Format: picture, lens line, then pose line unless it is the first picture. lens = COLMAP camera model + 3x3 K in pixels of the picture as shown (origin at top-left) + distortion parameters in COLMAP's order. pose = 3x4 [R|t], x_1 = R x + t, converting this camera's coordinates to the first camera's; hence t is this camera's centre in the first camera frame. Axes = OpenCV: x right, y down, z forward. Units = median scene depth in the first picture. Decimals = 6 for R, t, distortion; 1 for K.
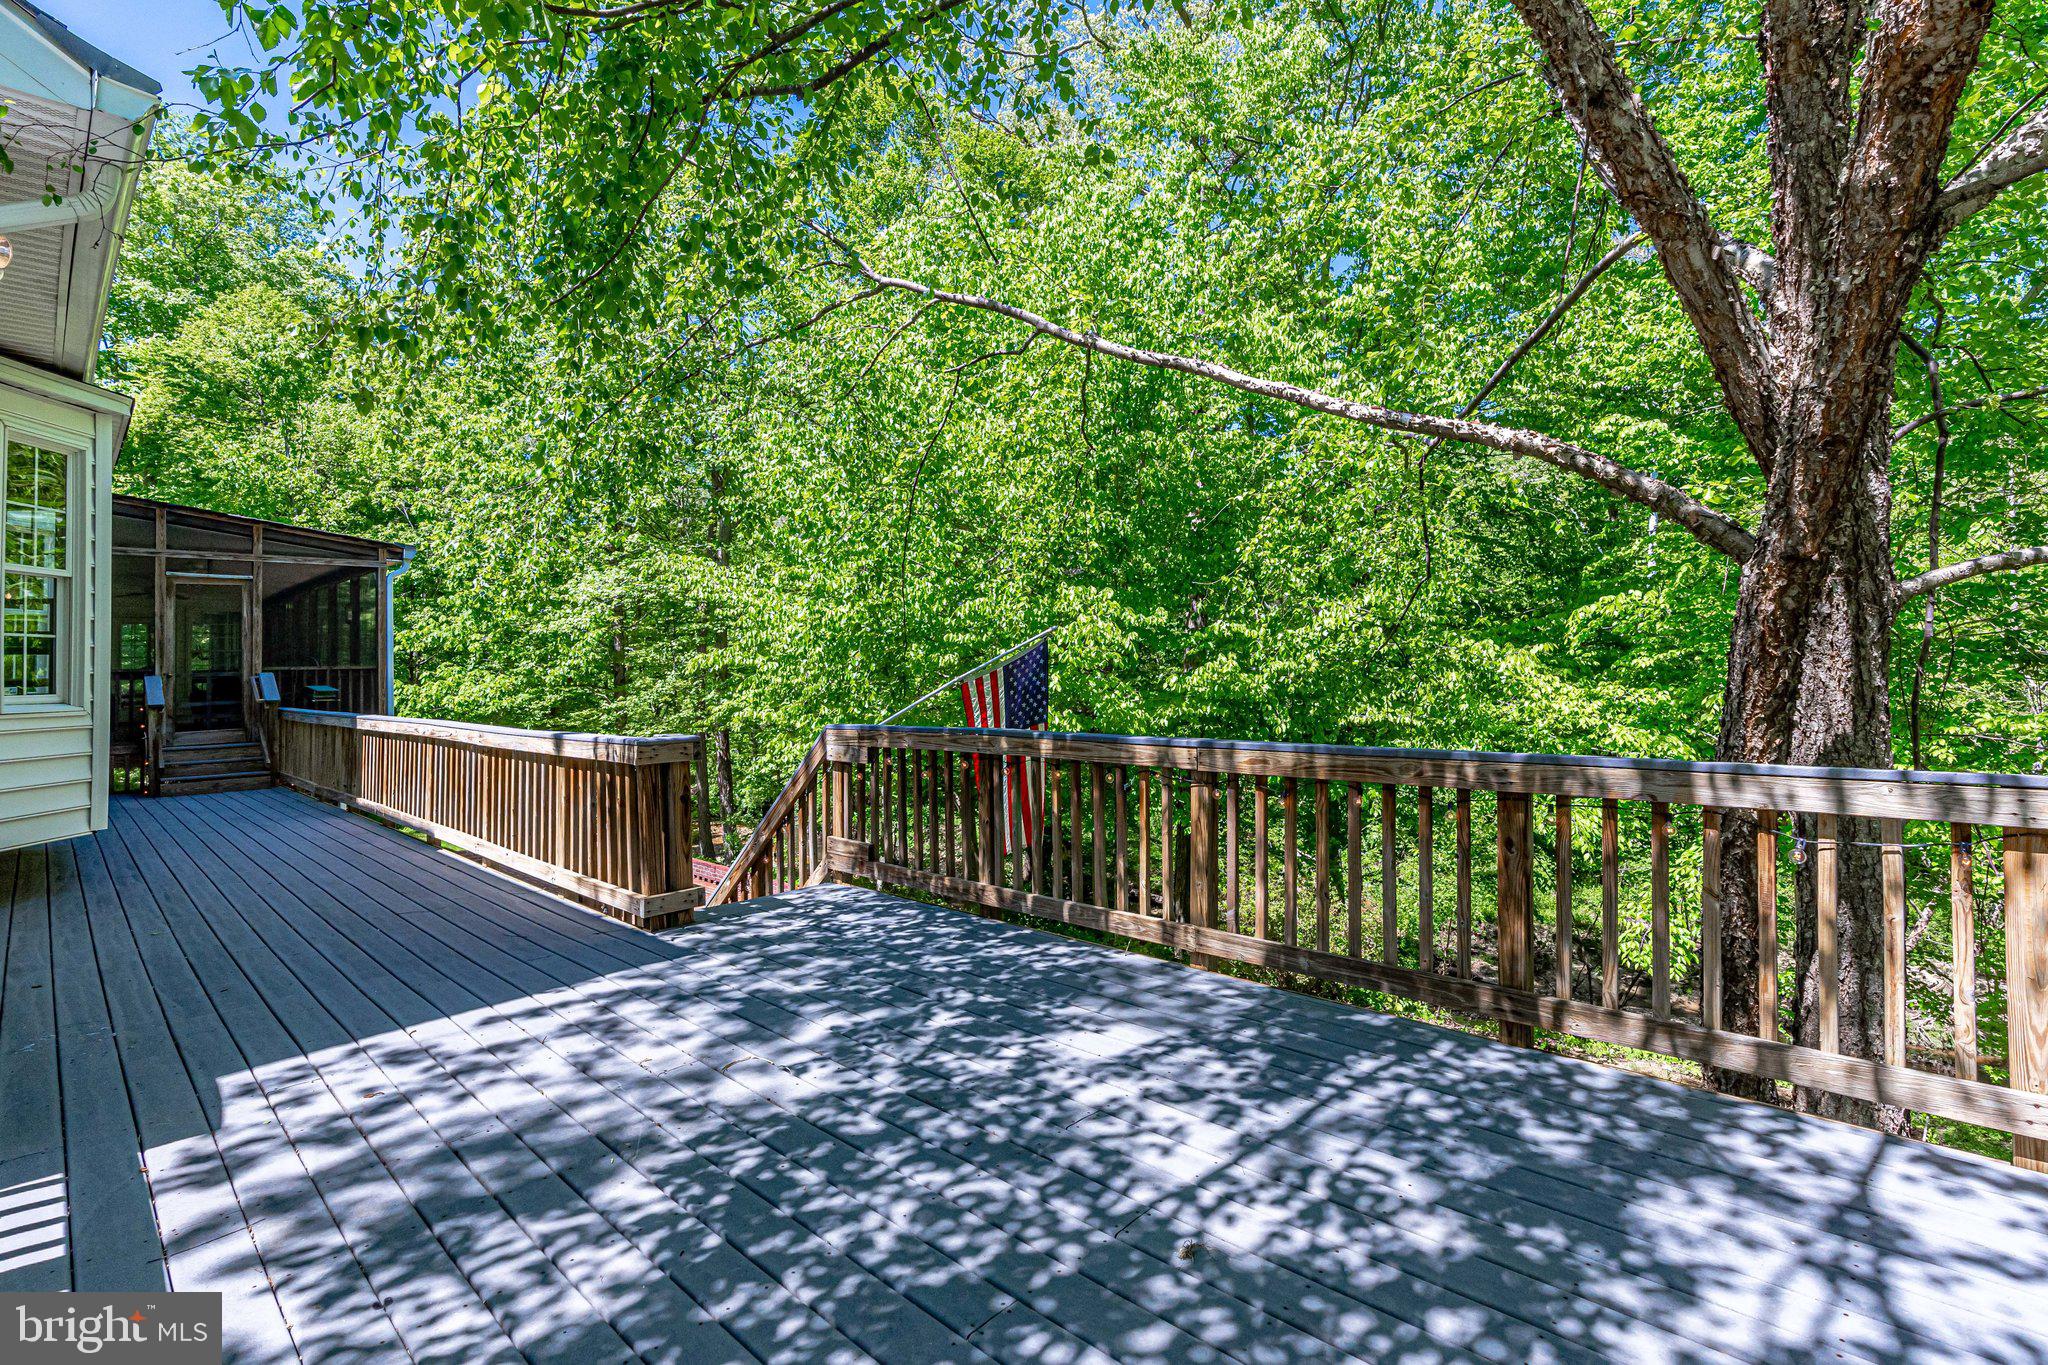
lens RADIAL K [[946.1, 0, 1028.2], [0, 946.1, 673.8], [0, 0, 1]] dist [-0.005800, 0.000280]
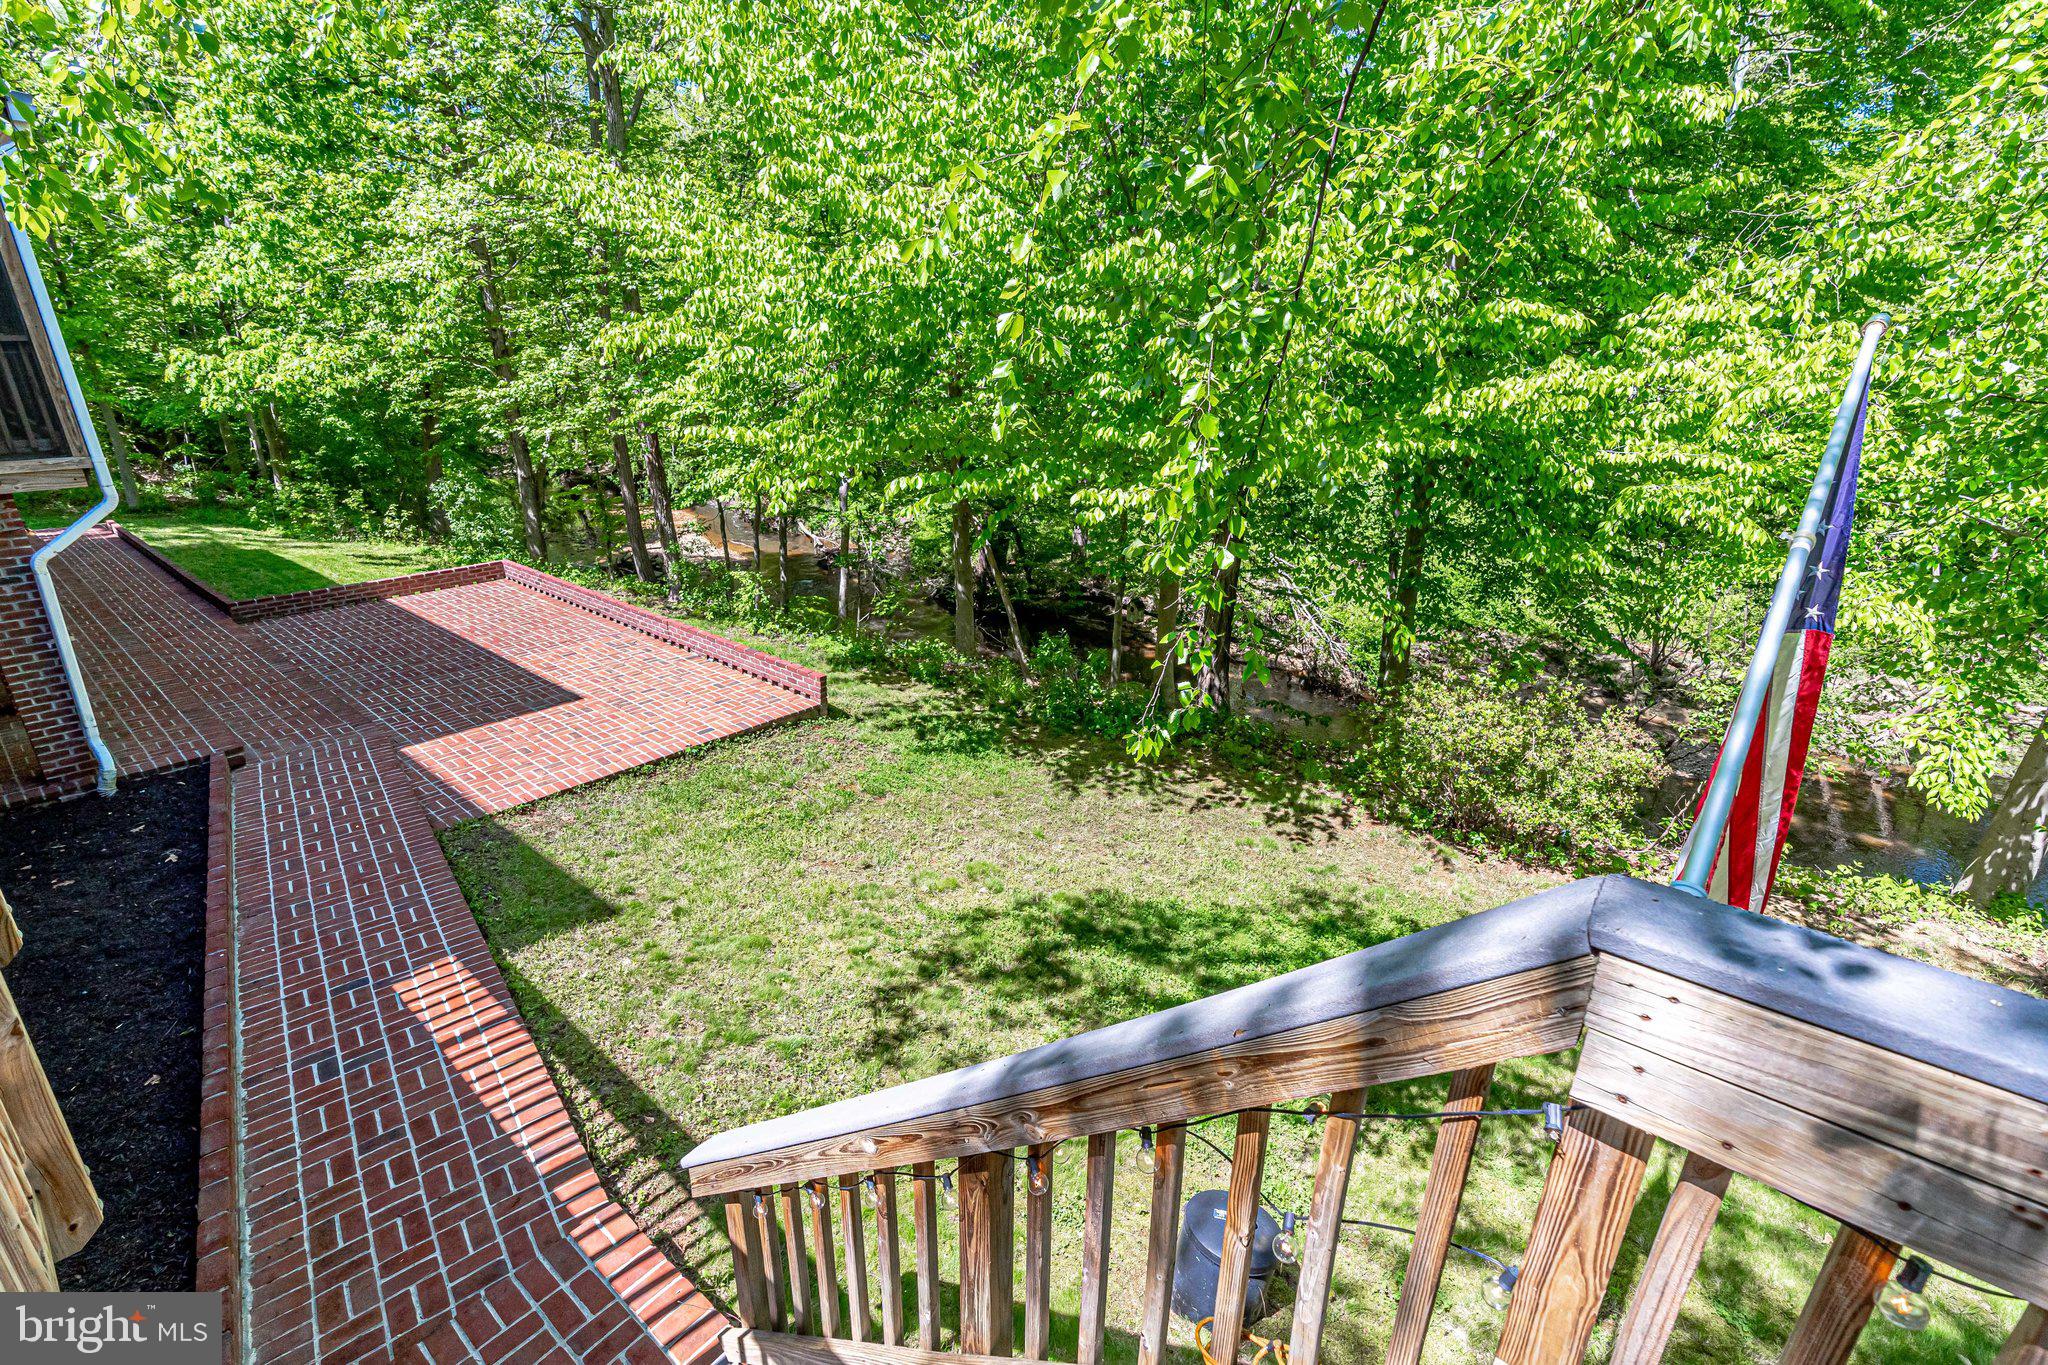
lens RADIAL K [[946.1, 0, 1040.4], [0, 946.1, 726.8], [0, 0, 1]] dist [-0.005800, 0.000280]
pose [[0.997007, -0.006220, 0.077062, -0.069043], [-0.022936, 0.928089, 0.371651, -0.008158], [-0.073832, -0.372306, 0.925168, 0.181375]]
